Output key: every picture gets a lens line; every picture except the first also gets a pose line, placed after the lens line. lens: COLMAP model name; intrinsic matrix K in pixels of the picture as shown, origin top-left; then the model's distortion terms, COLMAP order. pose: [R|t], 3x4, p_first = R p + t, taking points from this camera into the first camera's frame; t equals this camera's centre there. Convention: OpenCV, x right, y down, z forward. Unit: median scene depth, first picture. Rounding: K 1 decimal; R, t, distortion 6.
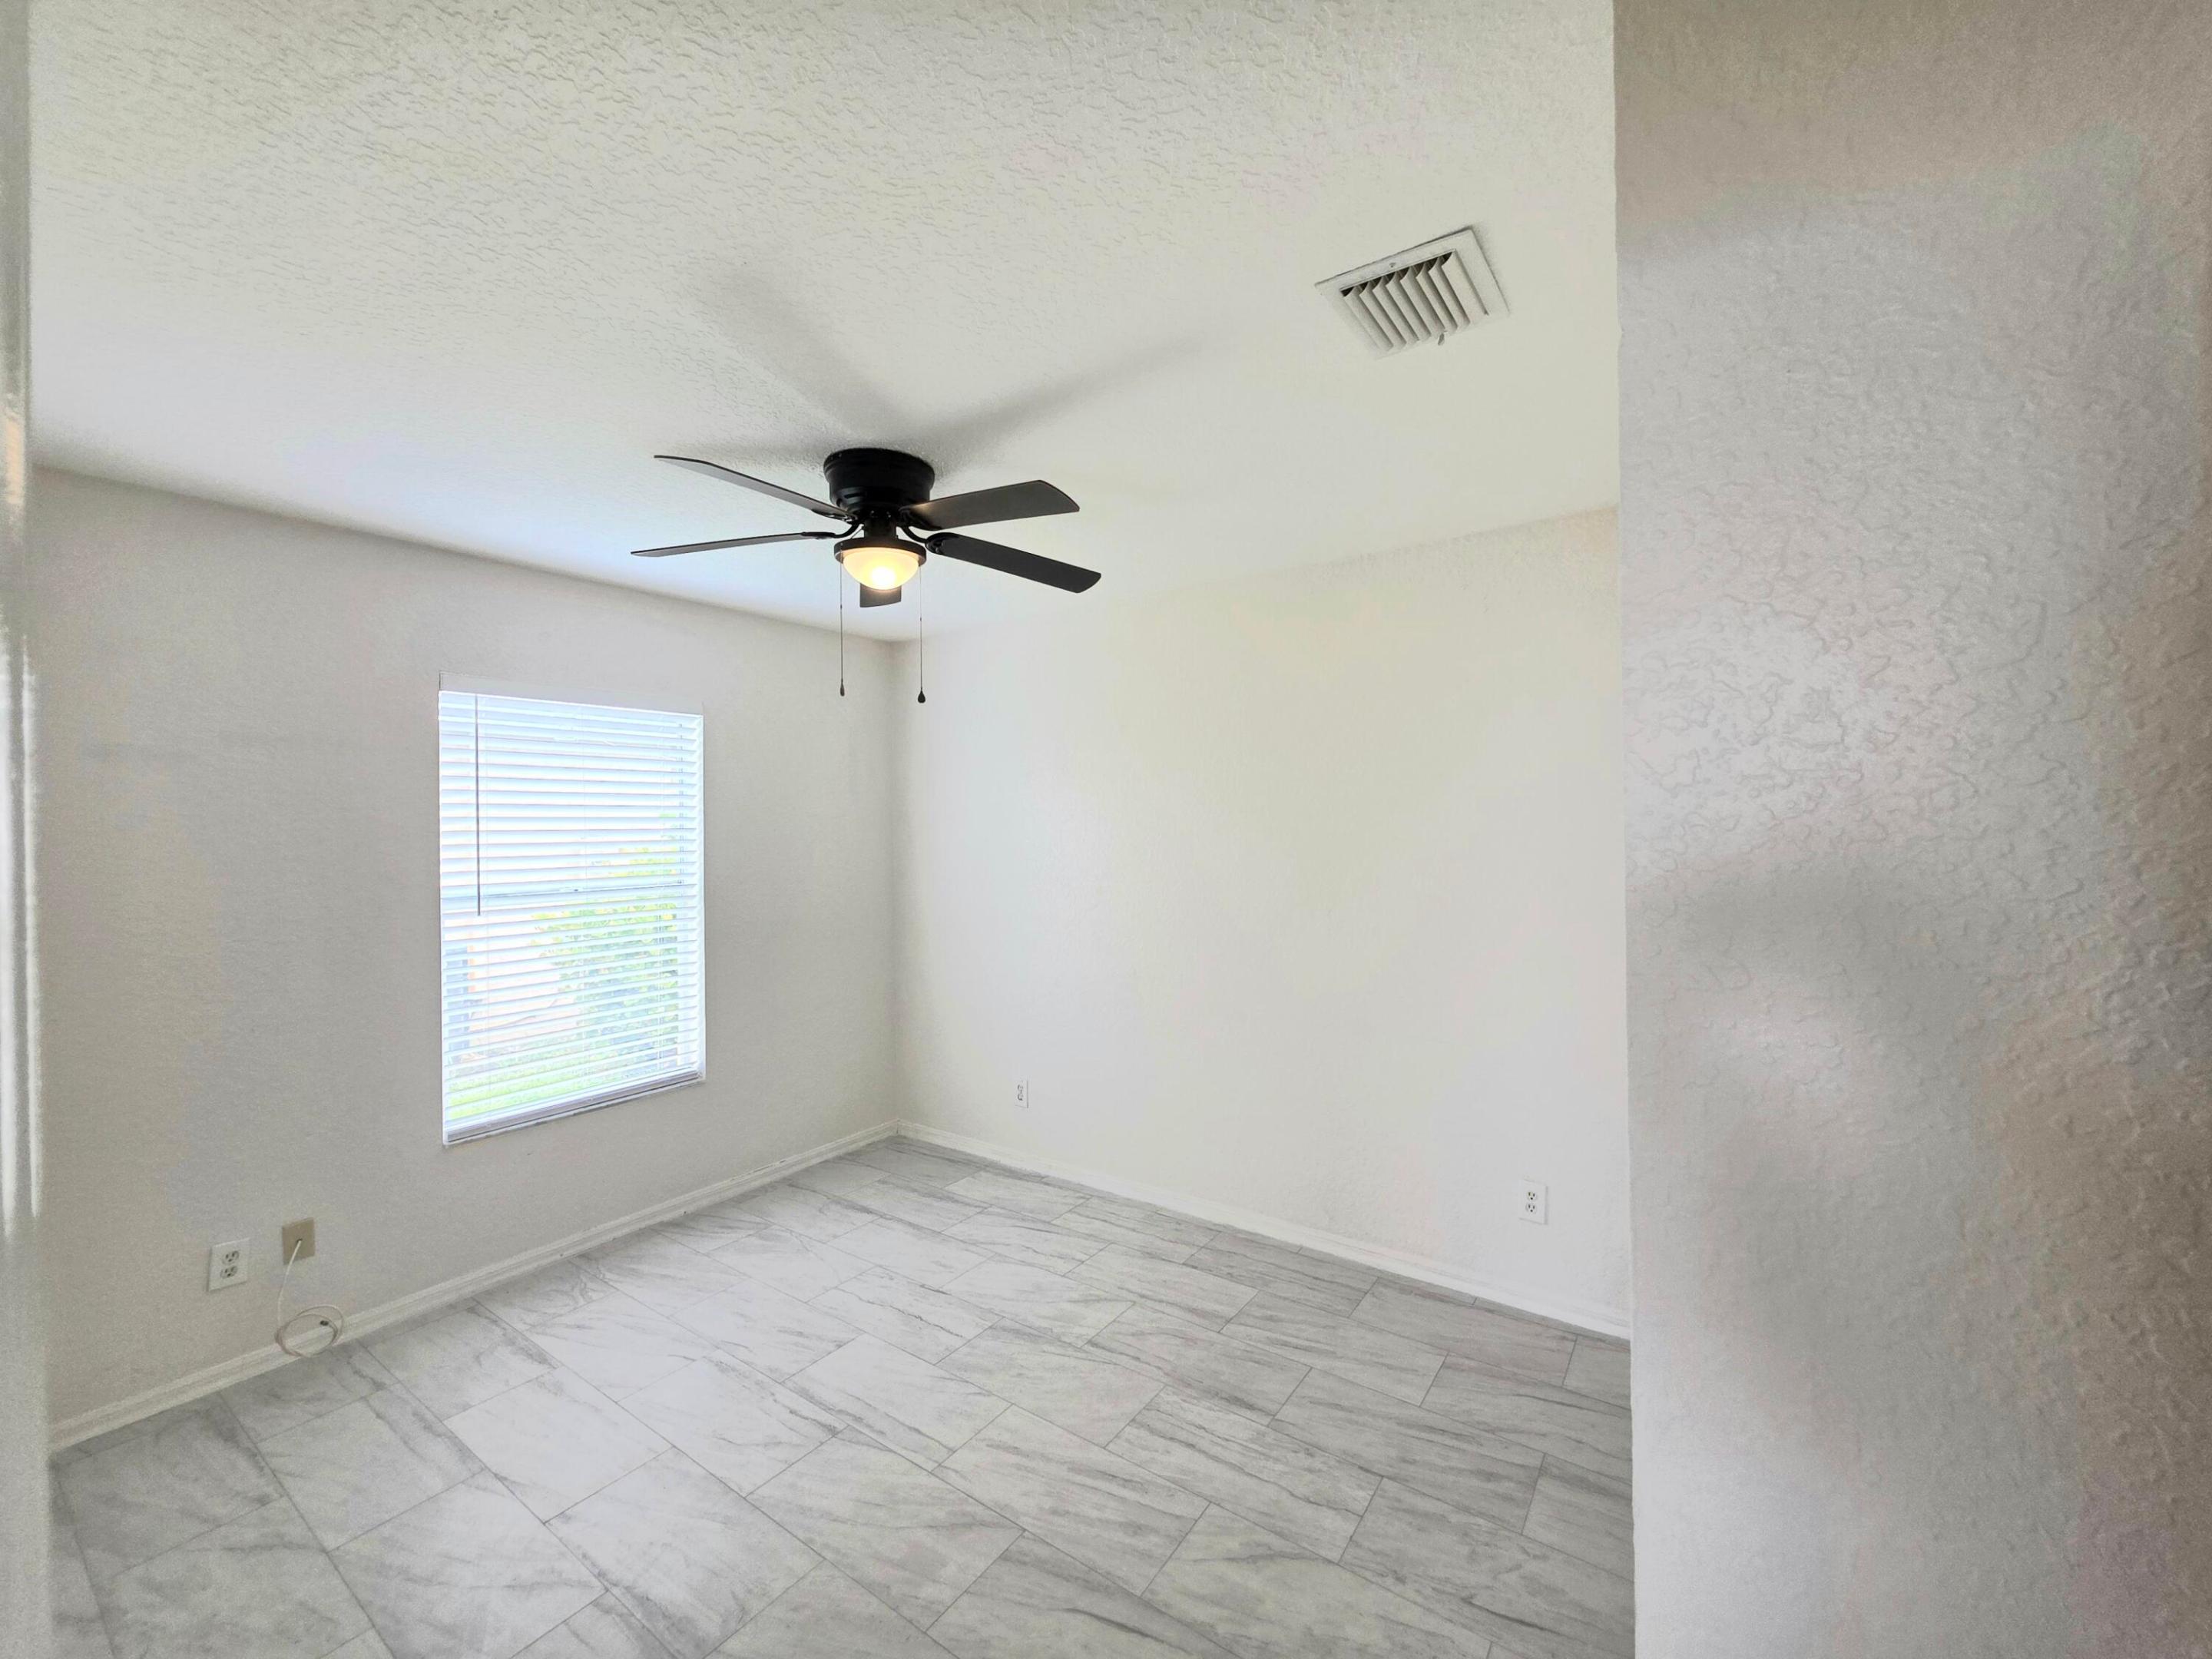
lens RADIAL K [[880.2, 0, 1106.1], [0, 880.2, 827.2], [0, 0, 1]] dist [0.000591, -0.000121]
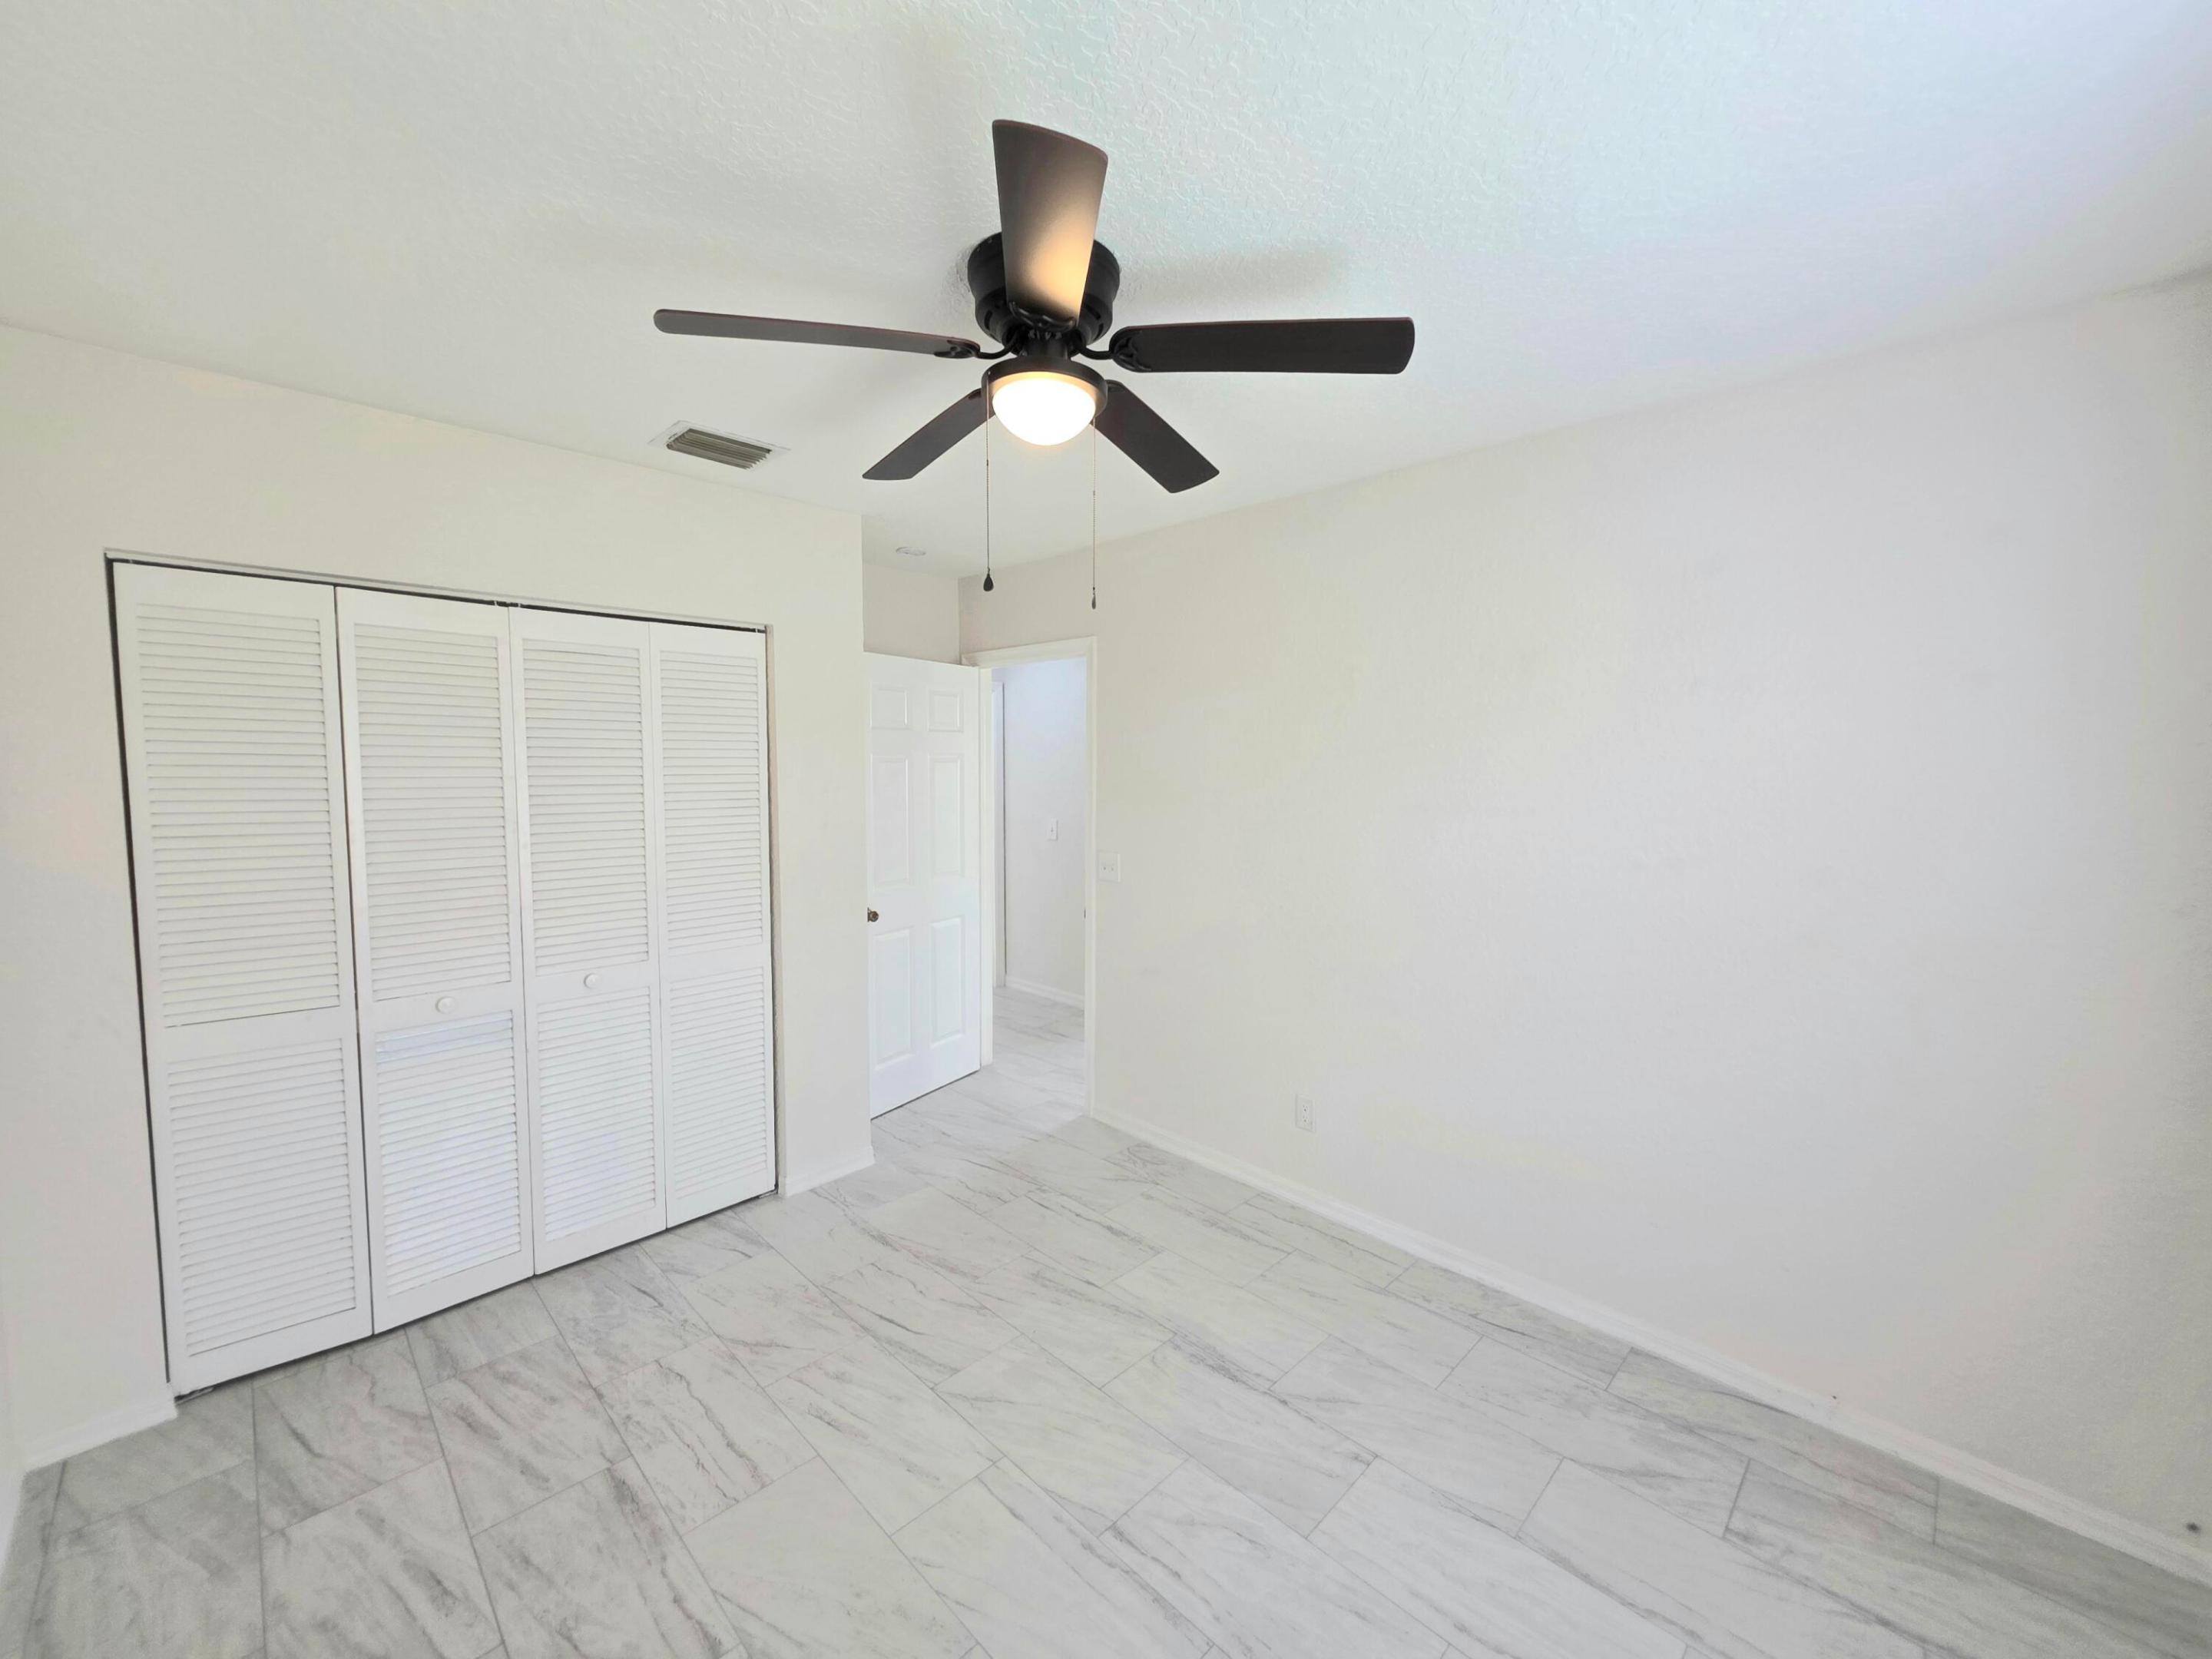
lens RADIAL K [[880.2, 0, 1106.1], [0, 880.2, 827.2], [0, 0, 1]] dist [0.000591, -0.000121]
pose [[-0.985768, -0.005164, 0.168034, -0.426641], [0.007939, 0.996983, 0.077216, -0.012487], [-0.167926, 0.077451, -0.982752, 1.717078]]
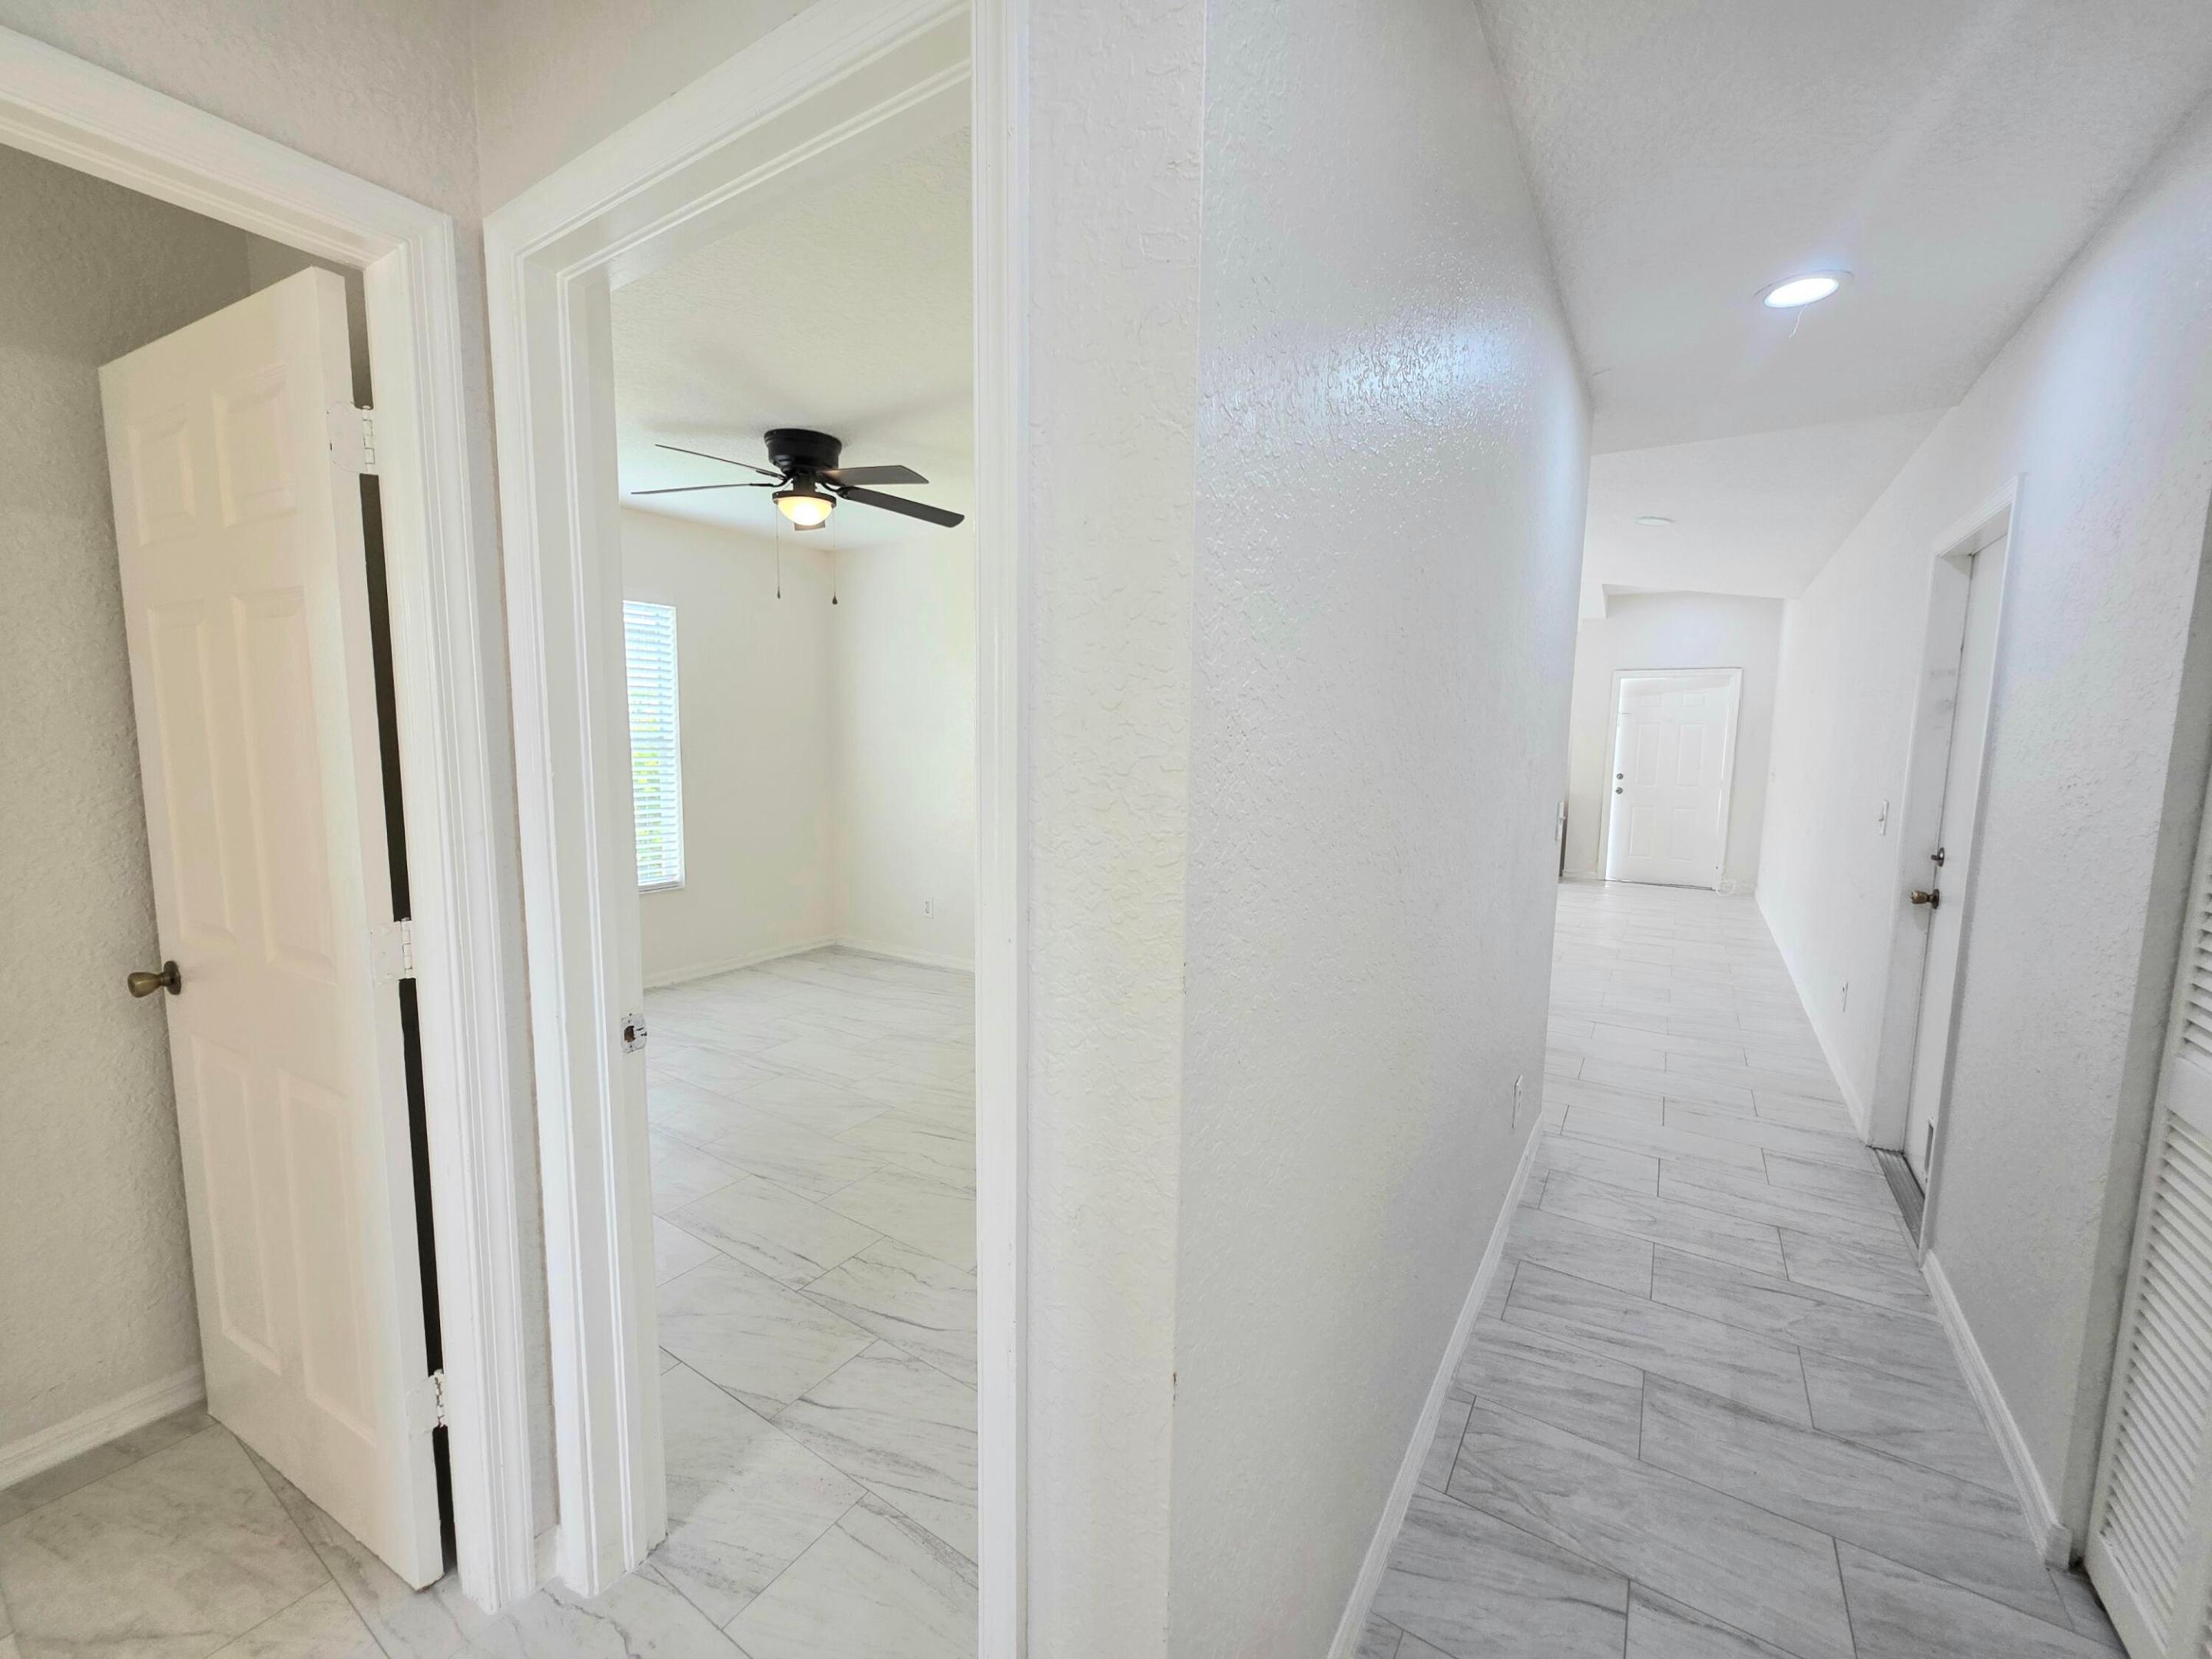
lens RADIAL K [[880.2, 0, 1106.1], [0, 880.2, 827.2], [0, 0, 1]] dist [0.000591, -0.000121]
pose [[0.998835, 0.021783, 0.043064, 0.194047], [-0.026233, 0.994058, 0.105645, 0.063481], [-0.040507, -0.106652, 0.993471, -0.538187]]
